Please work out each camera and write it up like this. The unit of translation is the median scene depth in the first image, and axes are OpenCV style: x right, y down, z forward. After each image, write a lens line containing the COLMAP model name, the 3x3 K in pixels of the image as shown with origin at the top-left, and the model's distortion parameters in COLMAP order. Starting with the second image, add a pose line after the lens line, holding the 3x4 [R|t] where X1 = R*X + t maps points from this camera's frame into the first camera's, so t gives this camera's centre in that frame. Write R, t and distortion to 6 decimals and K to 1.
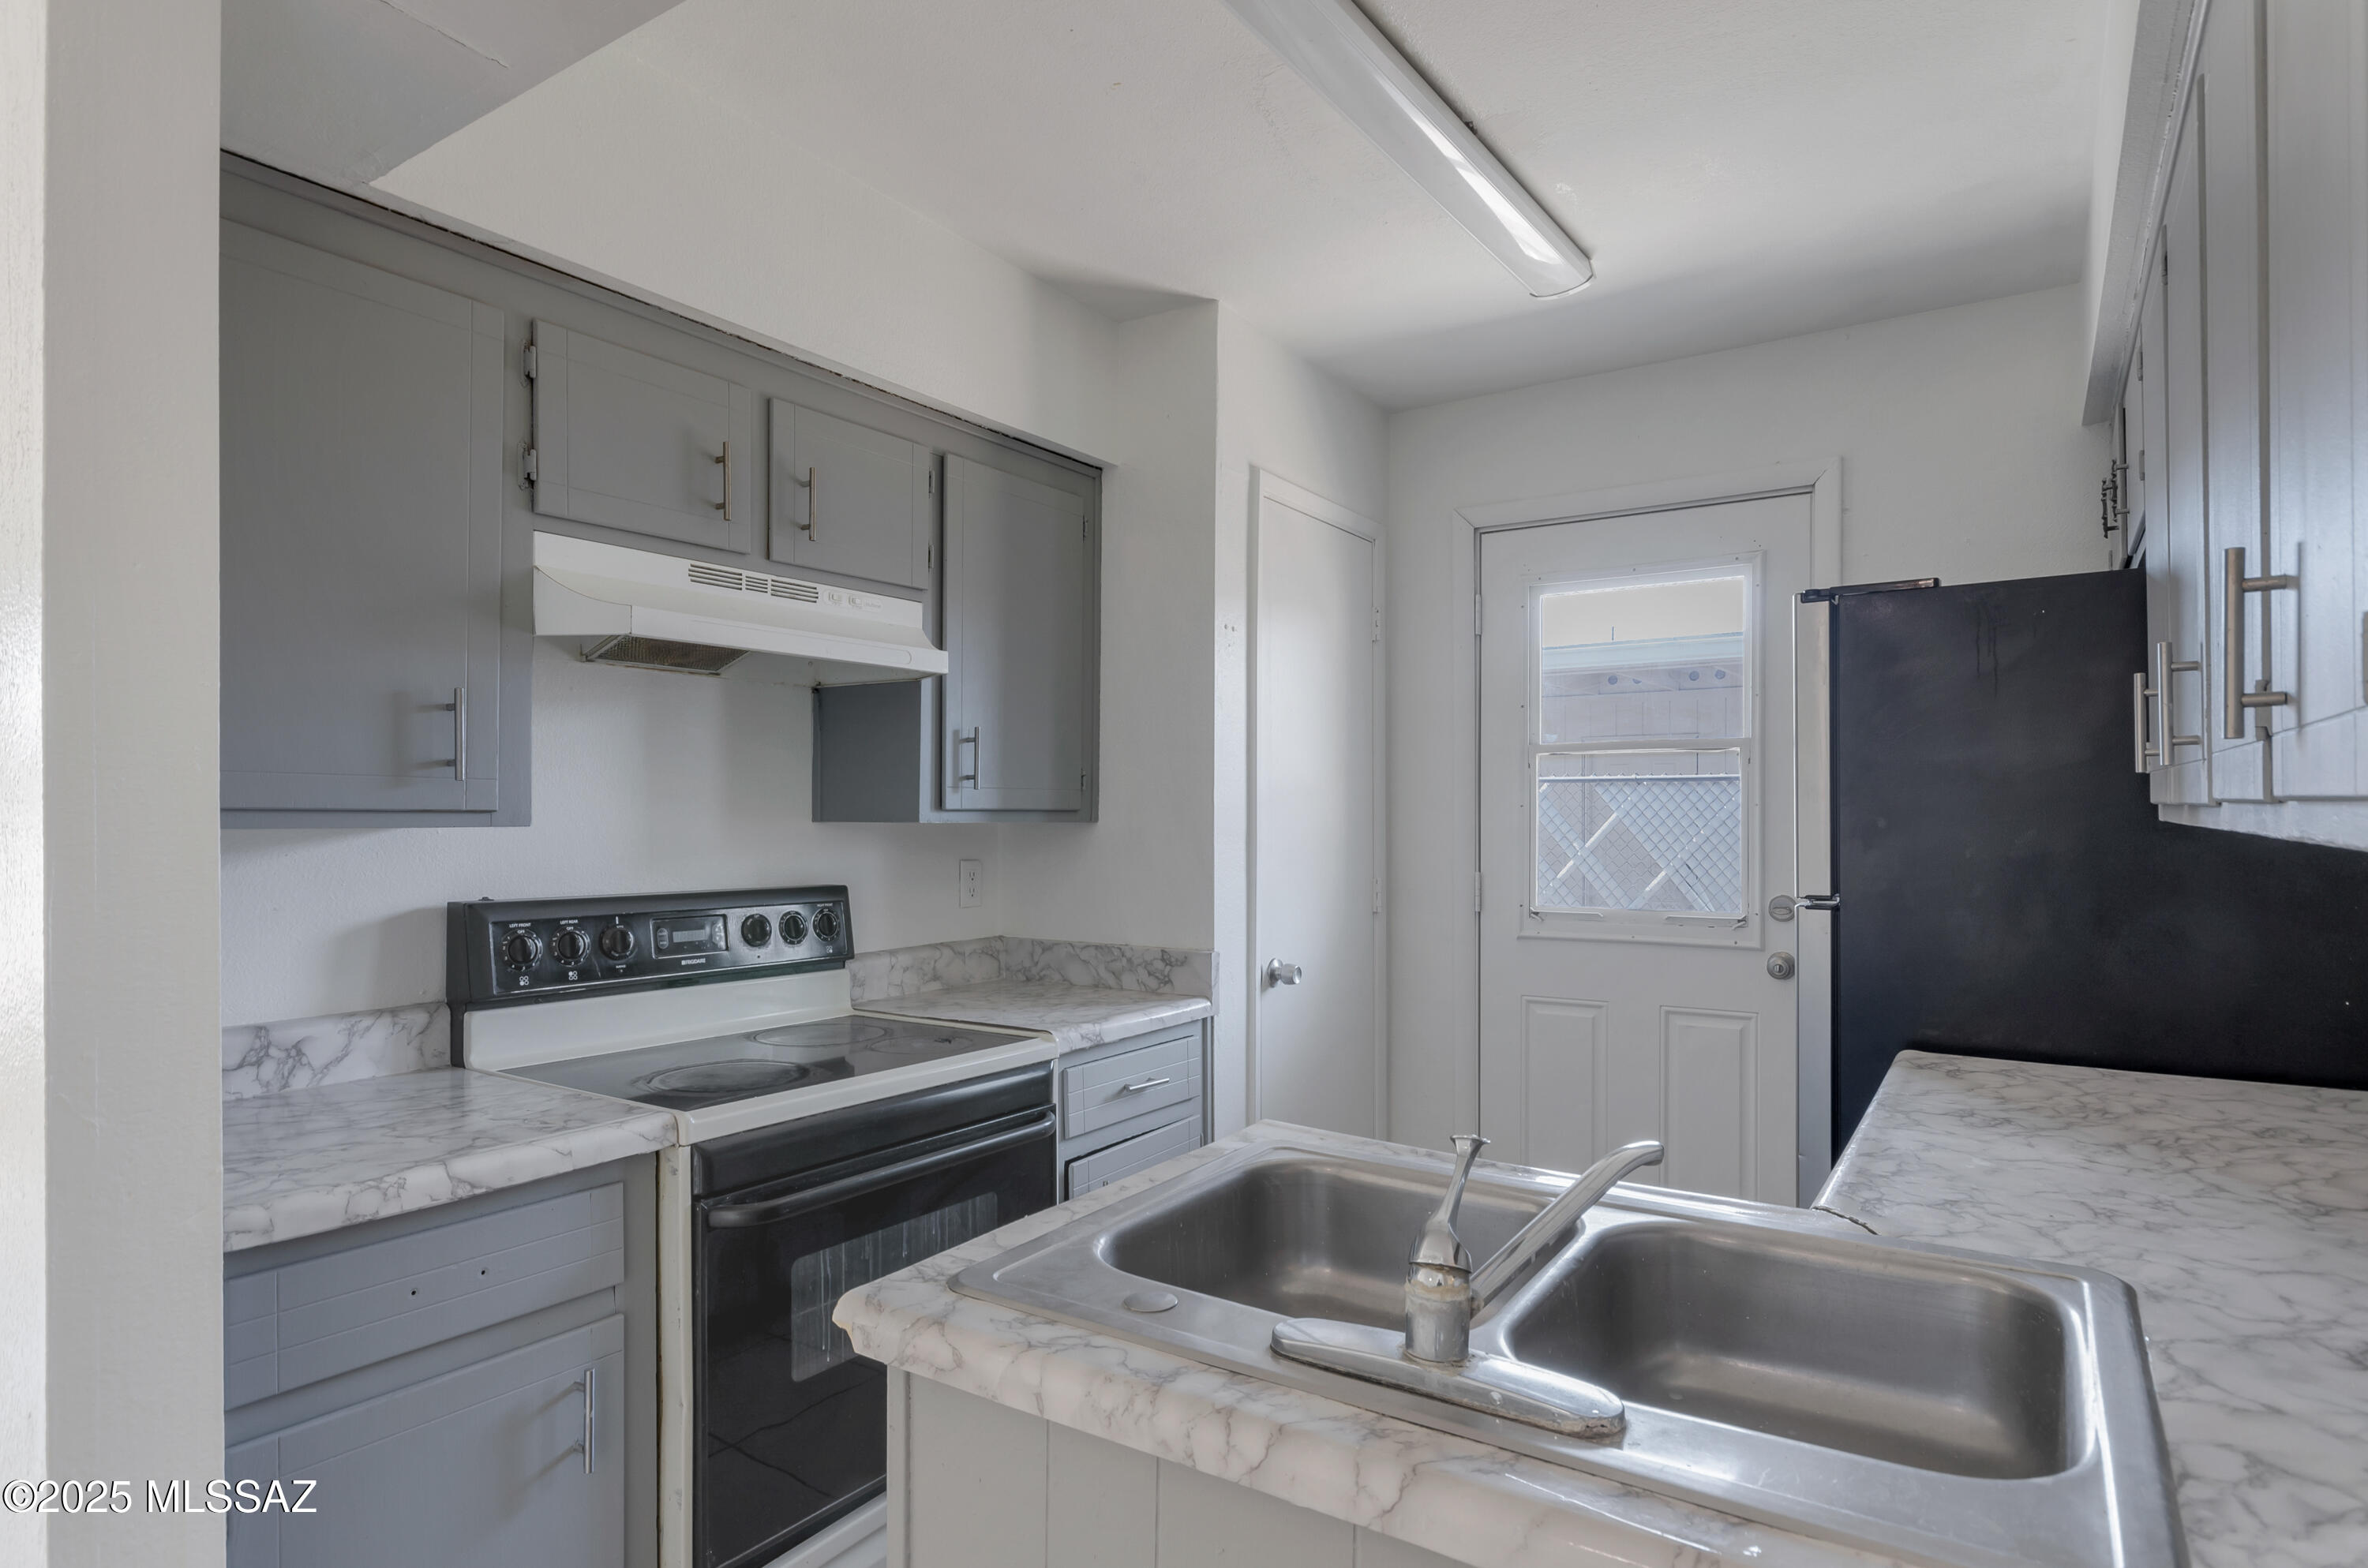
lens RADIAL K [[1334.2, 0, 1213.4], [0, 1334.2, 807.6], [0, 0, 1]] dist [-0.003385, 0.001411]
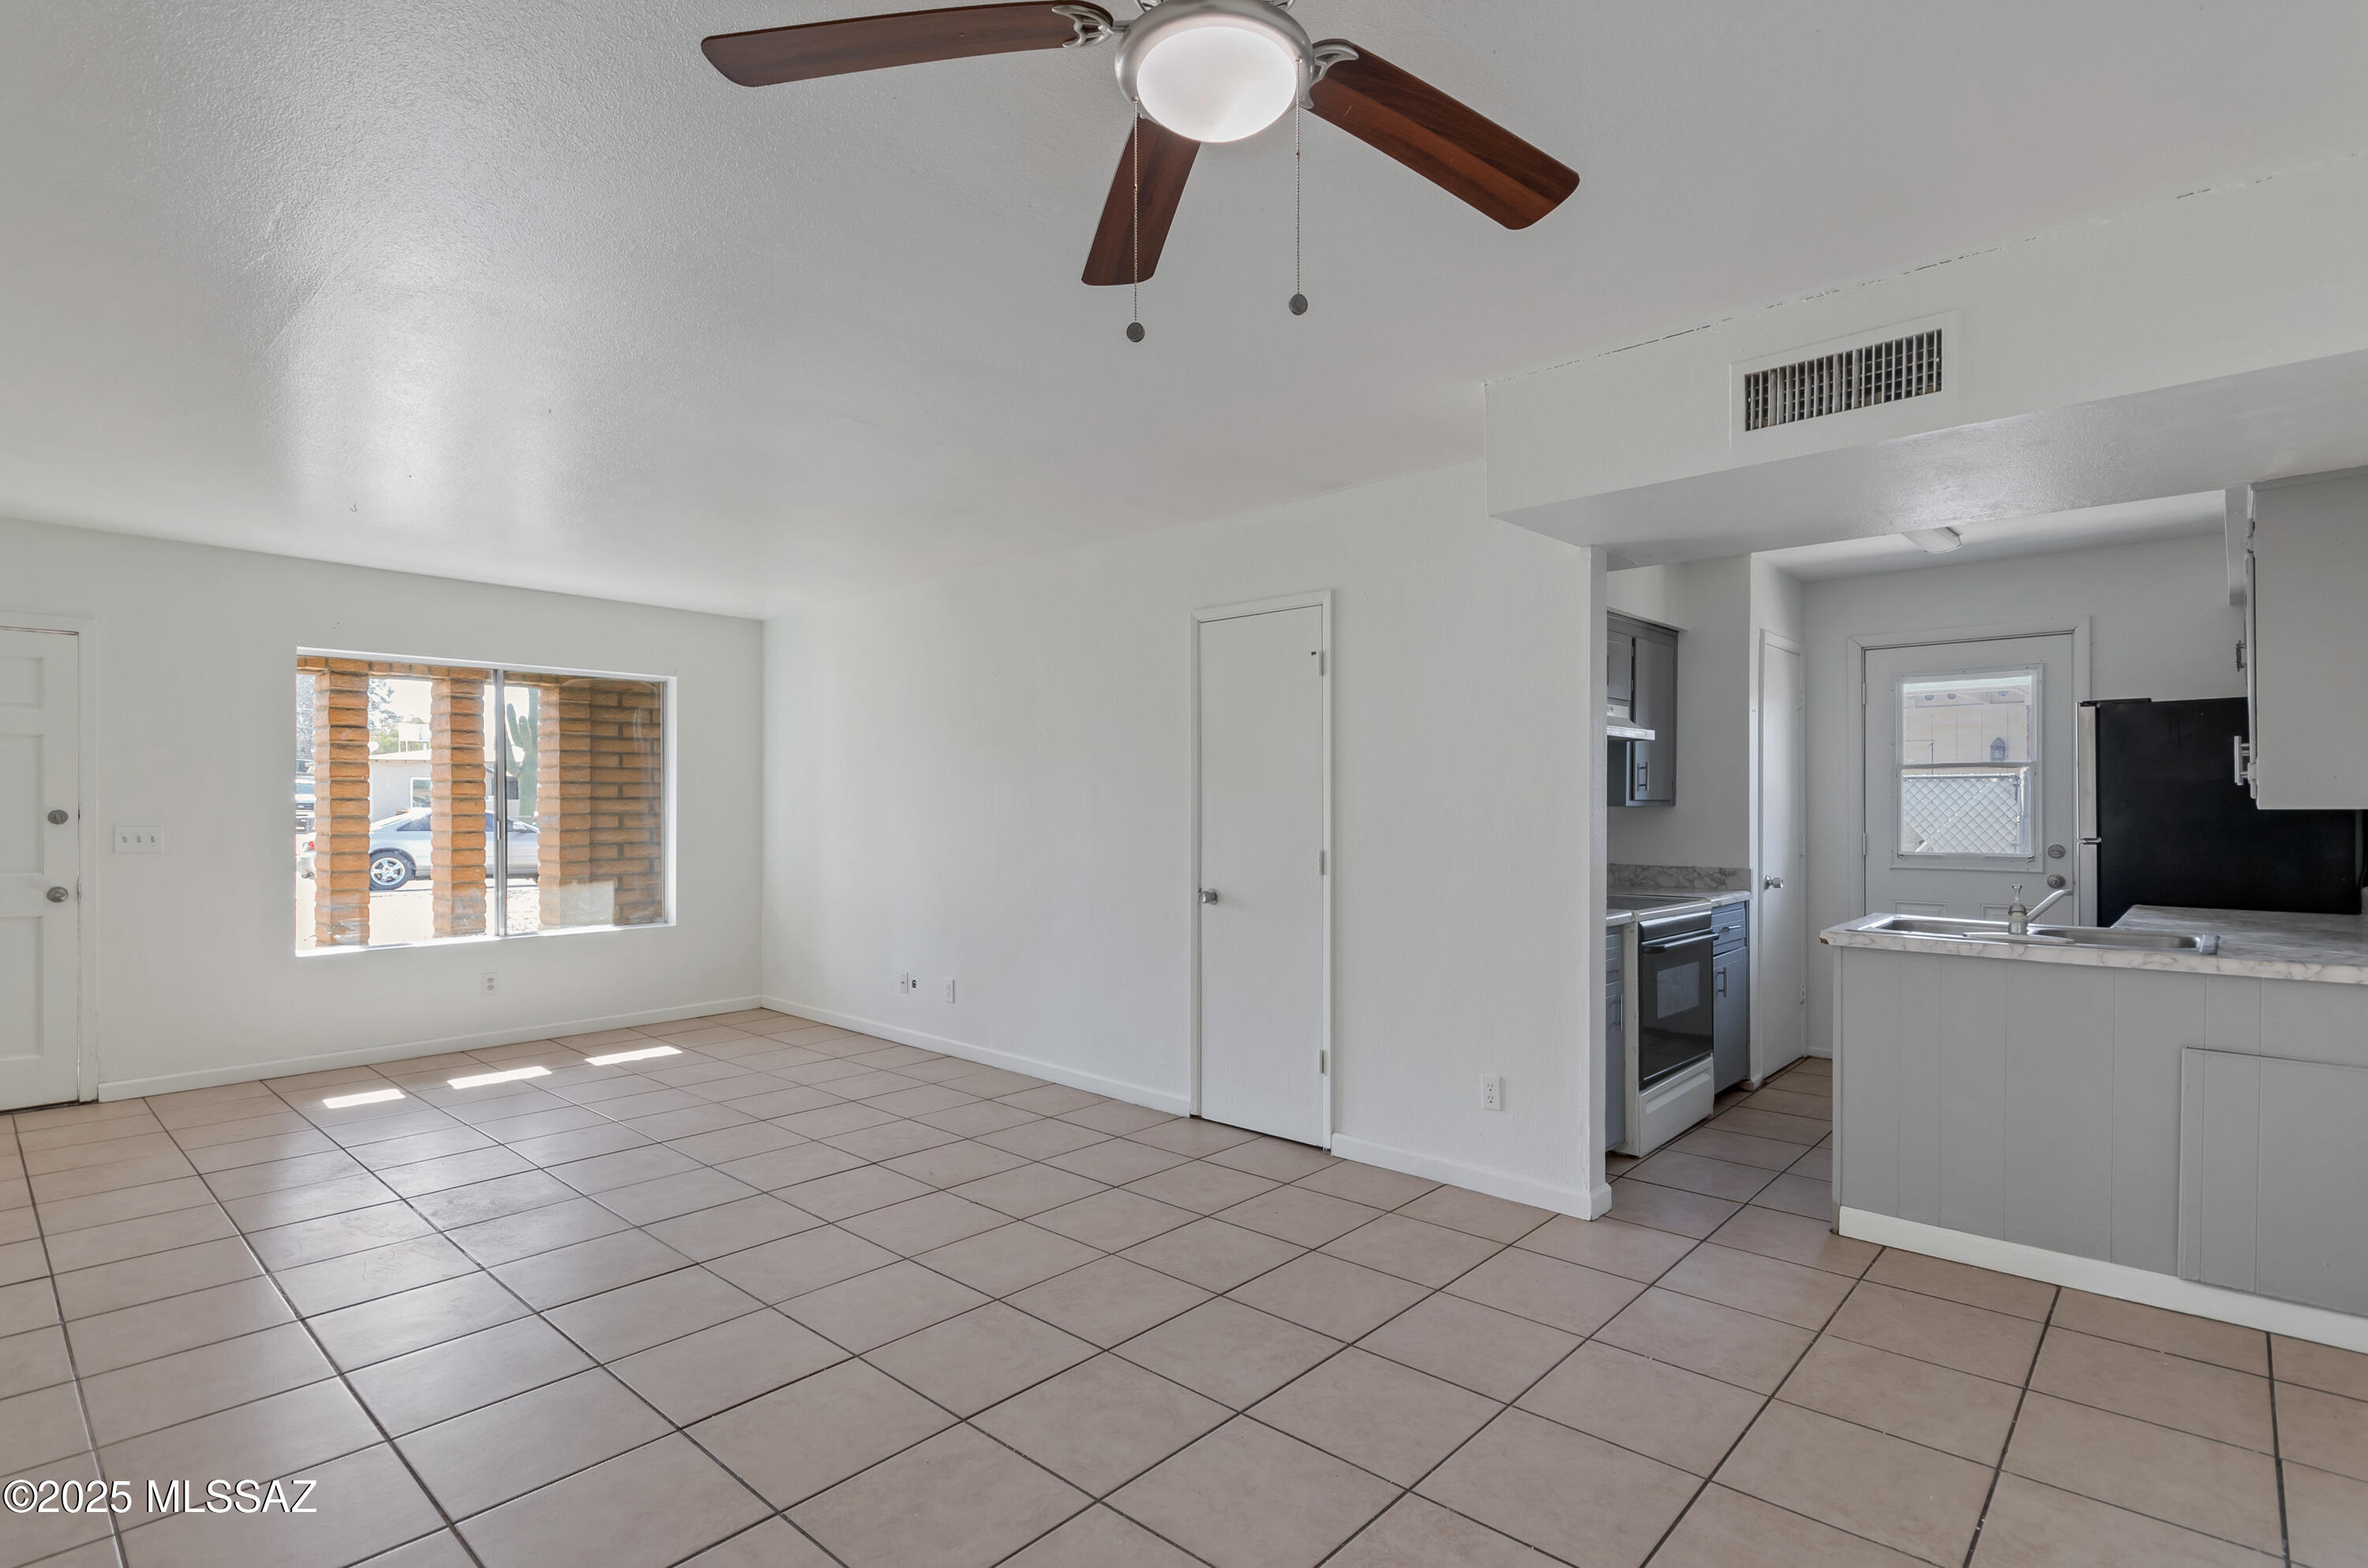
lens RADIAL K [[1129.5, 0, 1219.4], [0, 1129.5, 792.6], [0, 0, 1]] dist [0.001092, -0.001431]
pose [[0.983212, -0.002796, -0.182443, -0.479521], [0.002001, 0.999988, -0.004543, -0.003345], [0.182453, 0.004101, 0.983206, -0.851267]]
